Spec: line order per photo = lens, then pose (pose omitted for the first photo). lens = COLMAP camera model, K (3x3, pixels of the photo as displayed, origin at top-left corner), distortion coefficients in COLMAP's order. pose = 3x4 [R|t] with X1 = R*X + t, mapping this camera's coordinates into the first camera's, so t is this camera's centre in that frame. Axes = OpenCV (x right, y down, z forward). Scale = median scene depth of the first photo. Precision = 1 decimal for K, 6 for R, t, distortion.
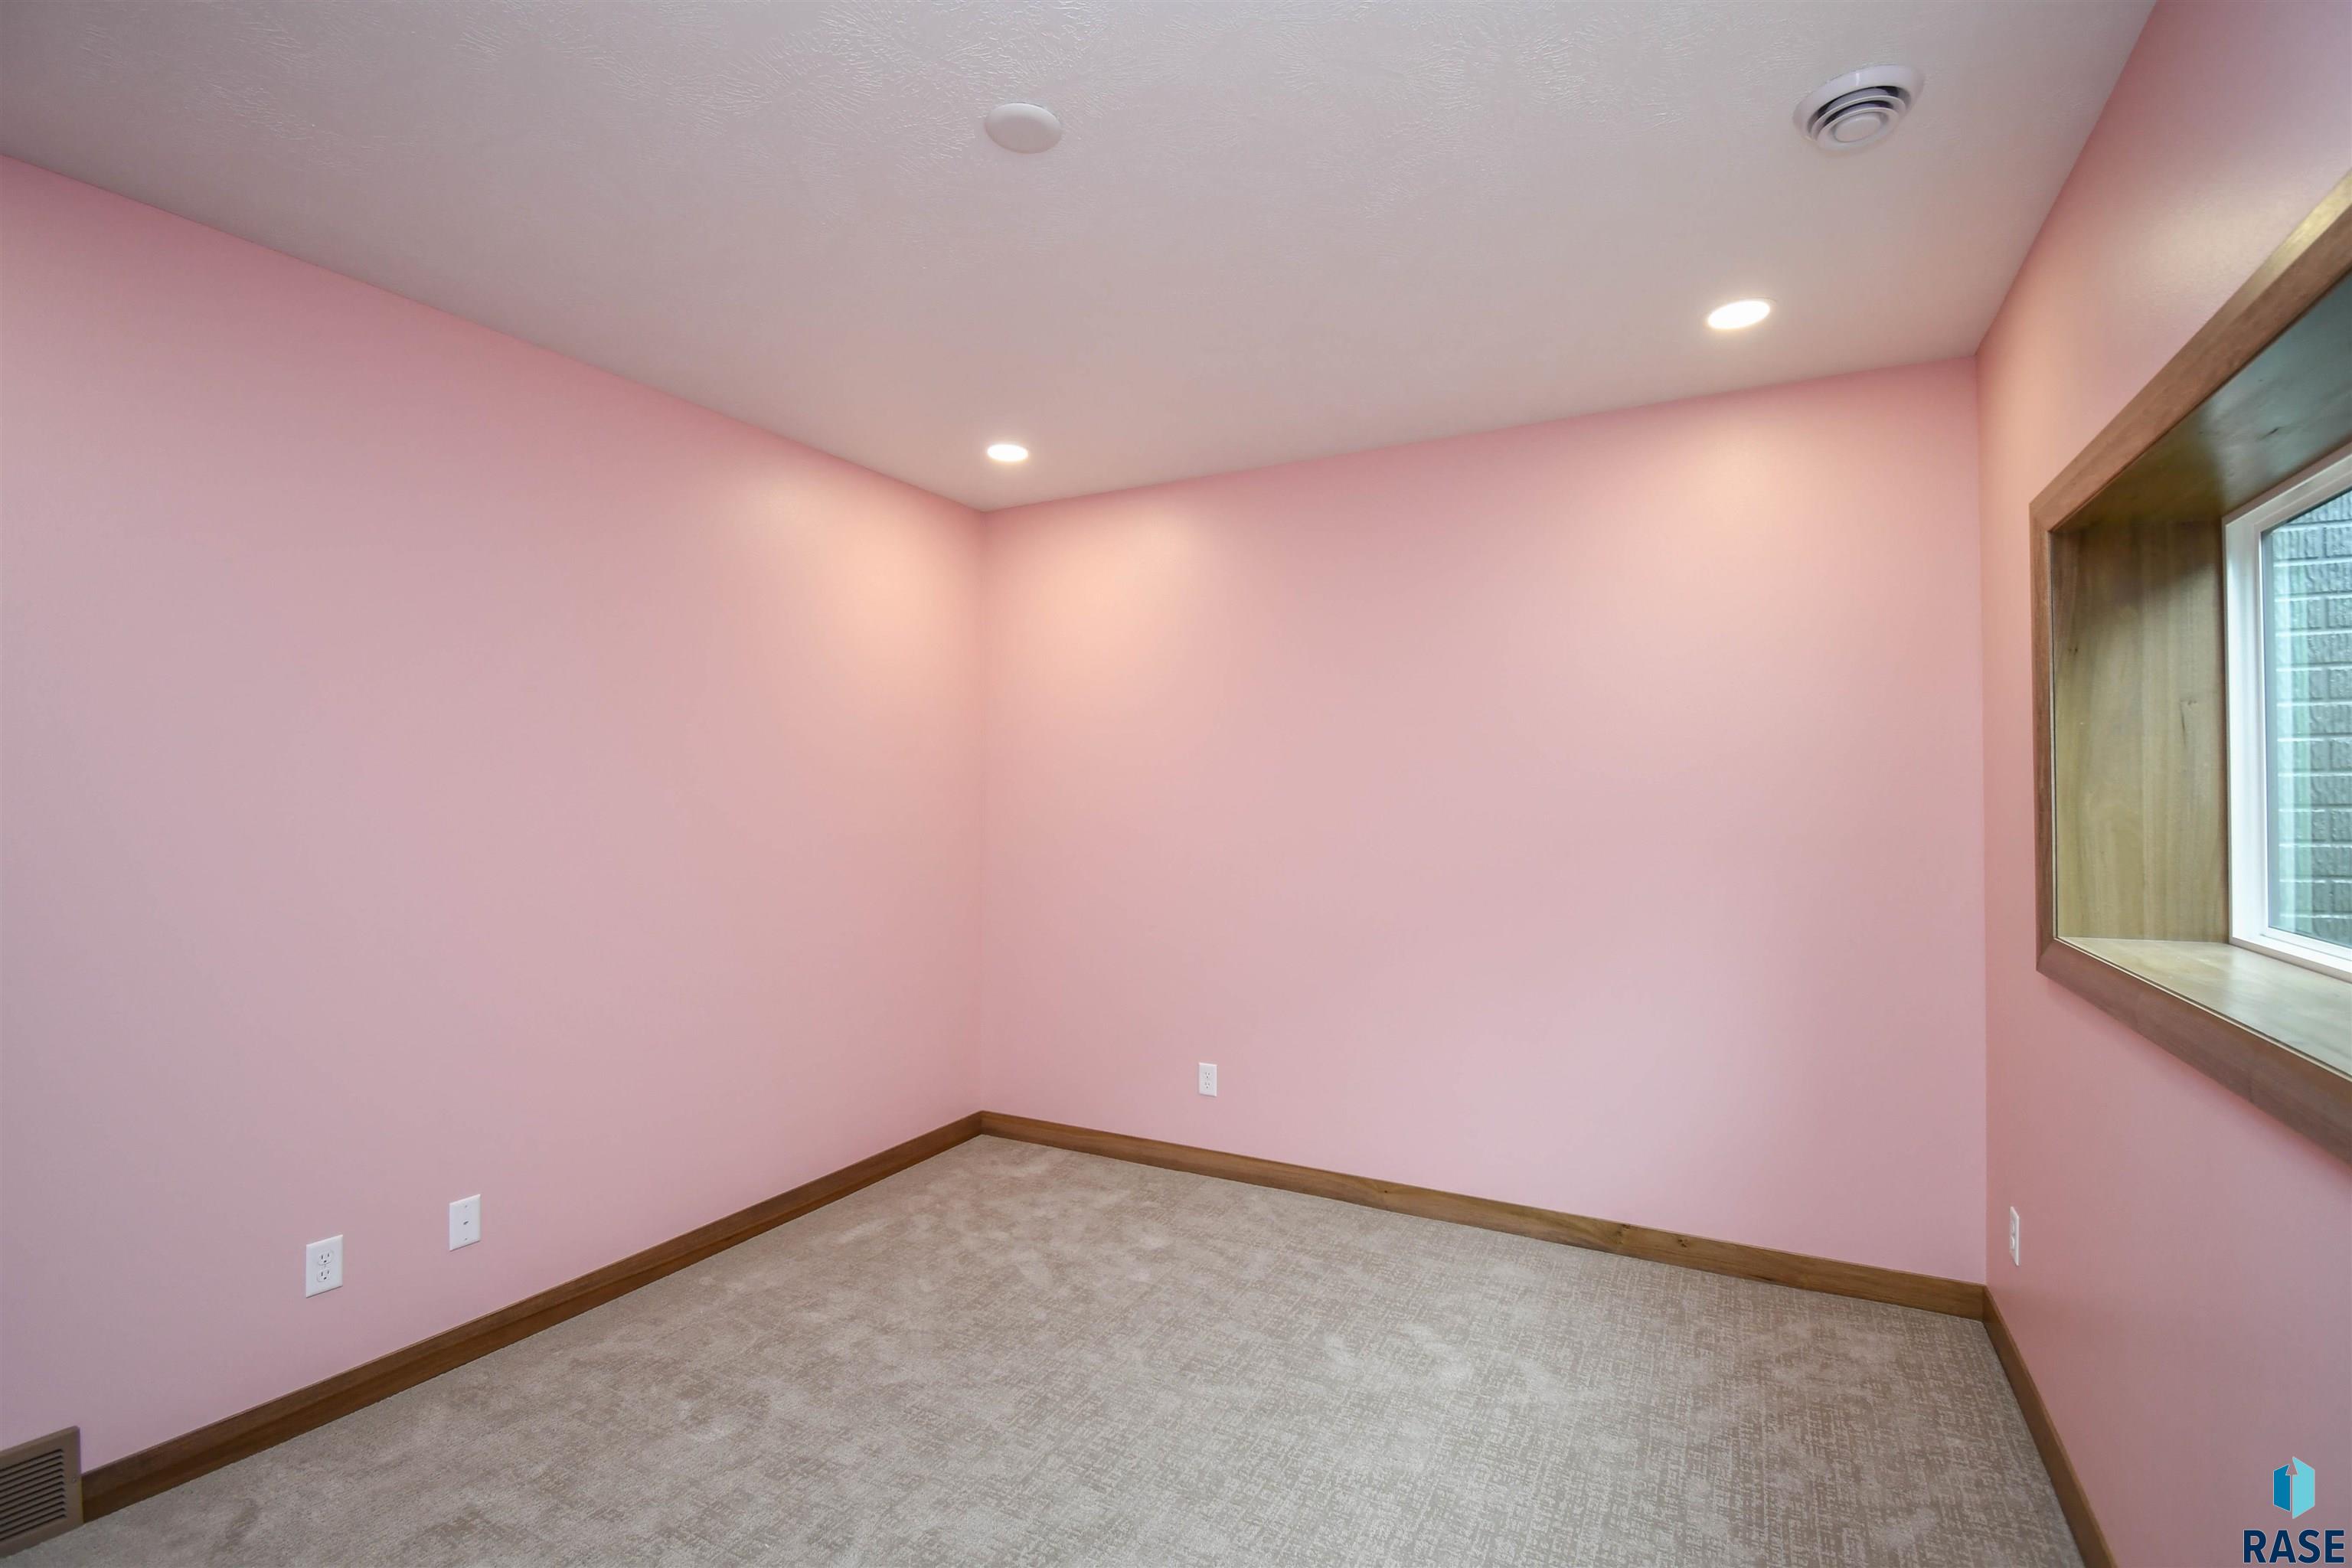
lens RADIAL K [[1055.5, 0, 1174.4], [0, 1055.5, 779.1], [0, 0, 1]] dist [0.016020, -0.027146]
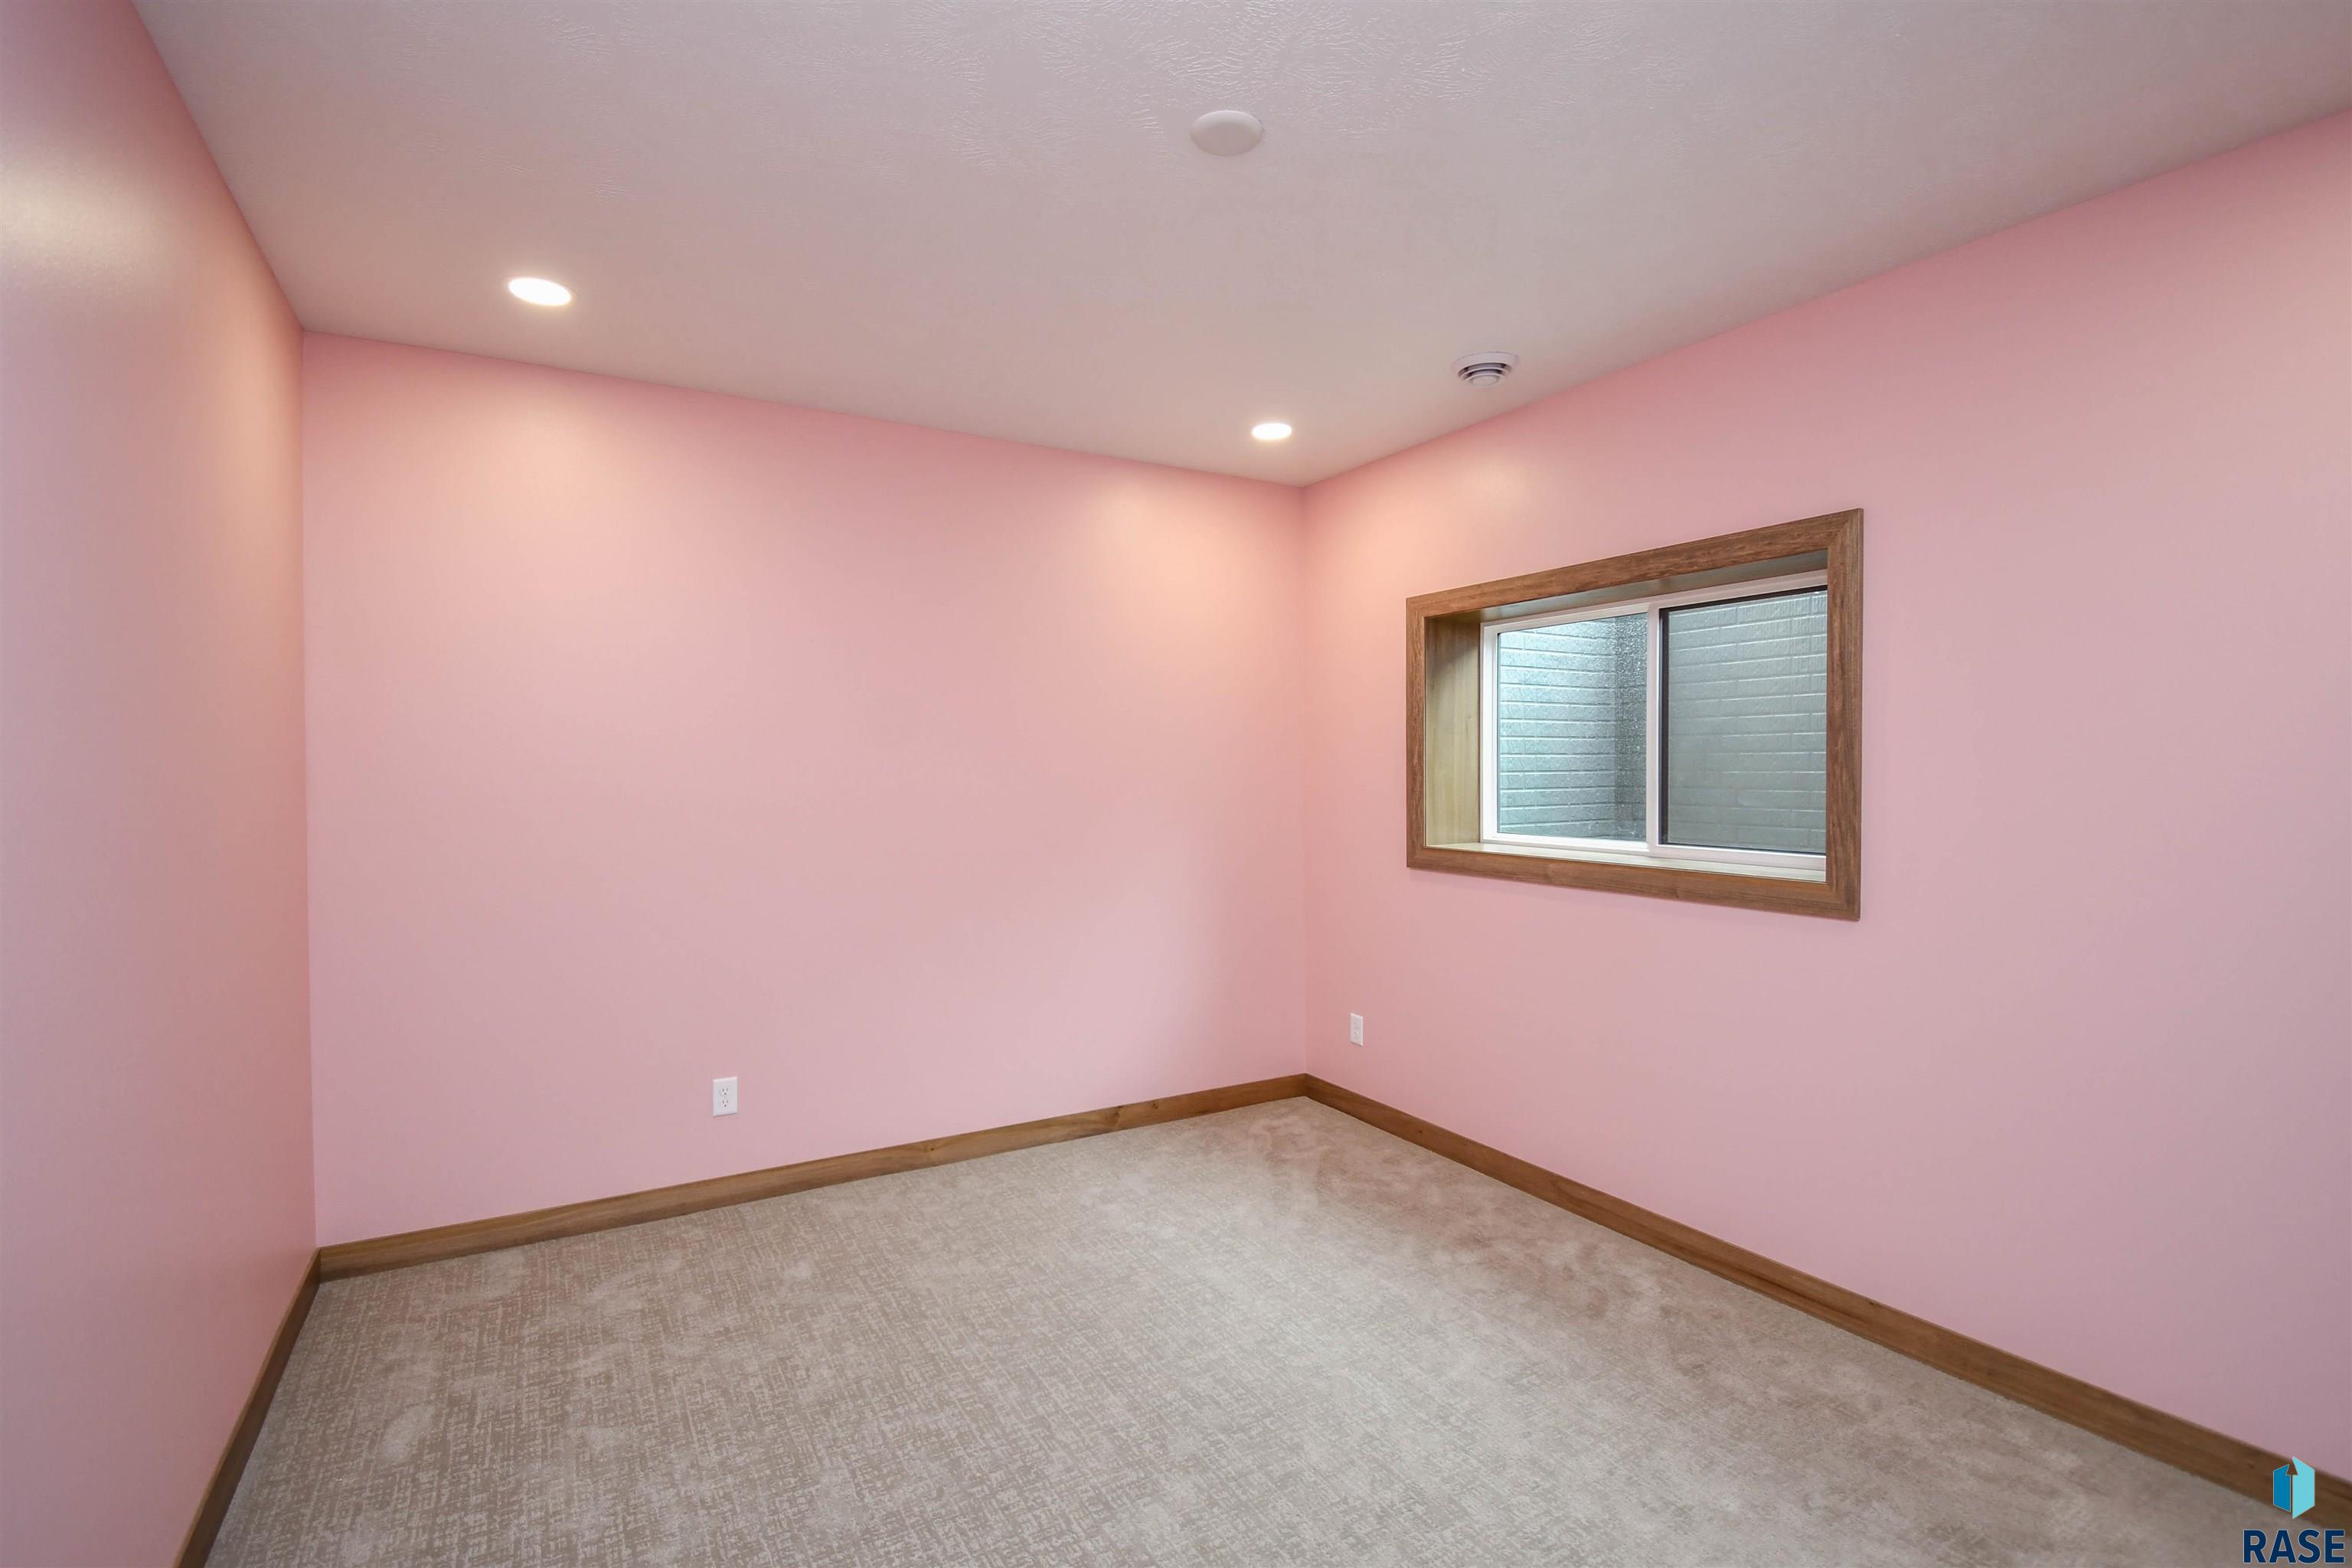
lens RADIAL K [[1055.5, 0, 1174.4], [0, 1055.5, 779.1], [0, 0, 1]] dist [0.016020, -0.027146]
pose [[0.524545, -0.008566, 0.851340, -0.712576], [-0.011014, 0.999797, 0.016846, 0.008688], [-0.851312, -0.018213, 0.524344, 0.332851]]
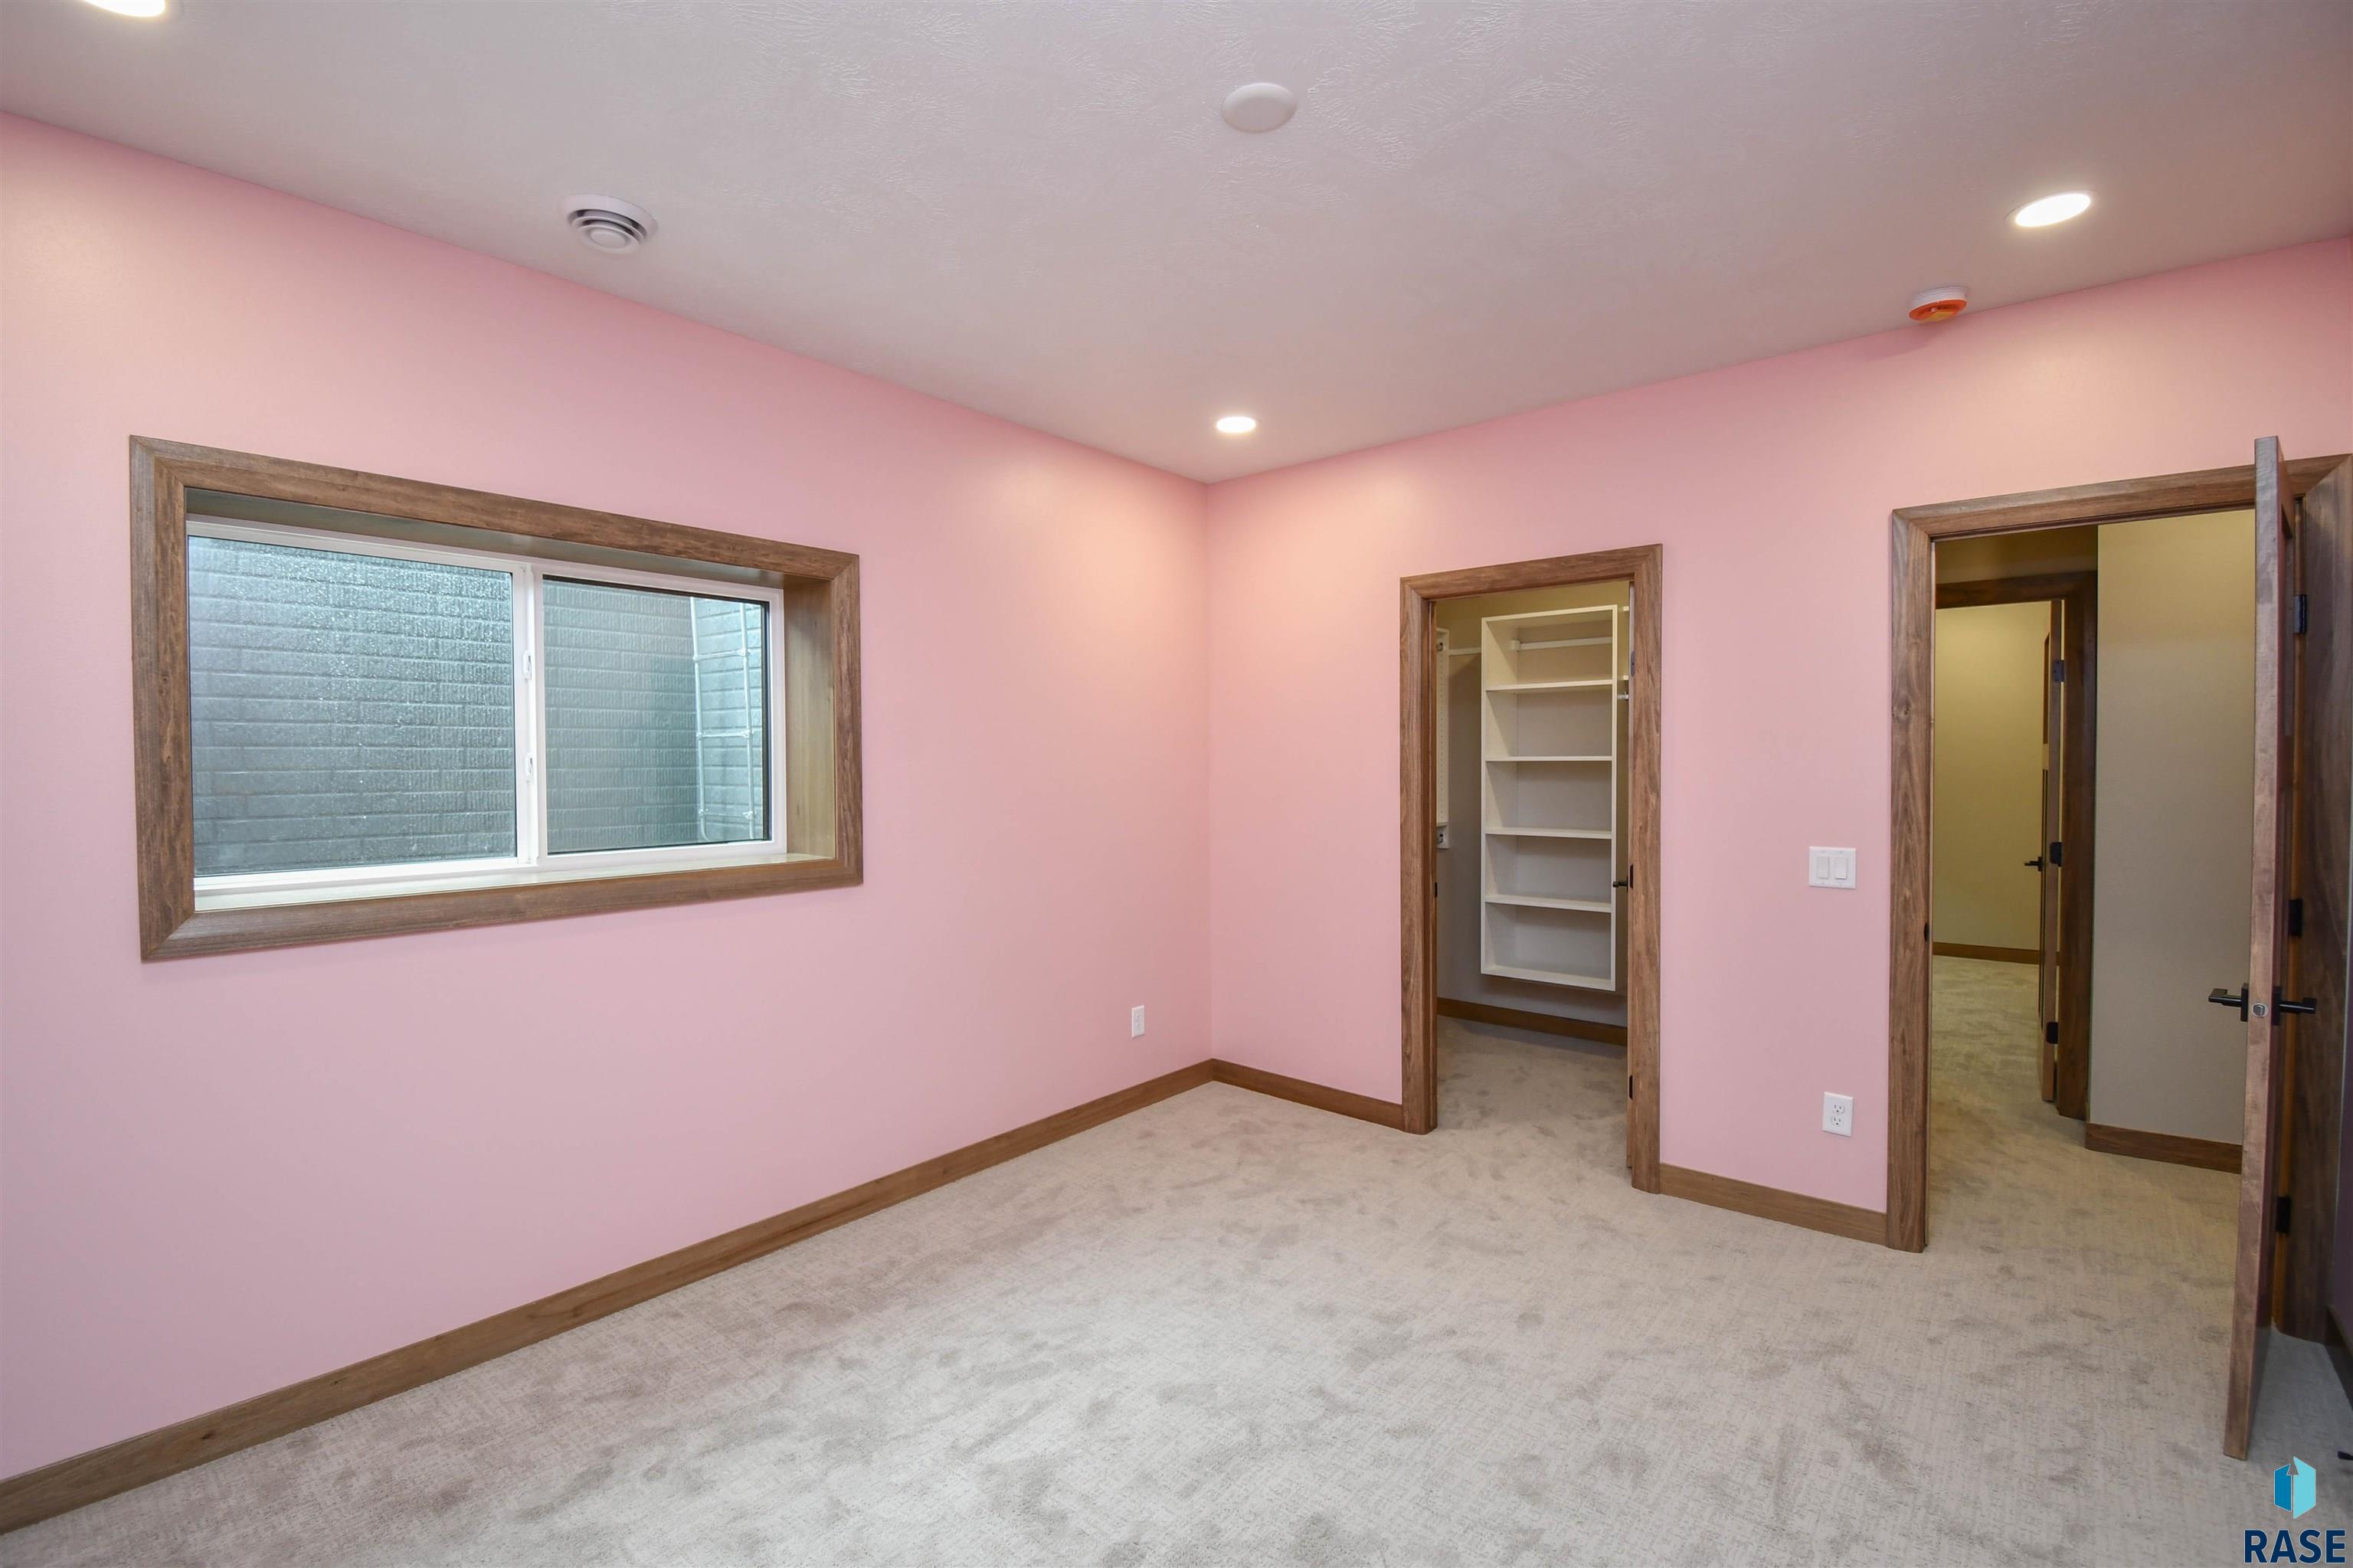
lens RADIAL K [[1038.4, 0, 1165.9], [0, 1038.4, 788.7], [0, 0, 1]] dist [0.017140, -0.025072]
pose [[-0.976557, -0.001070, 0.215255, -0.180918], [0.001756, 0.999915, 0.012940, 0.021133], [-0.215250, 0.013015, -0.976472, 1.348593]]
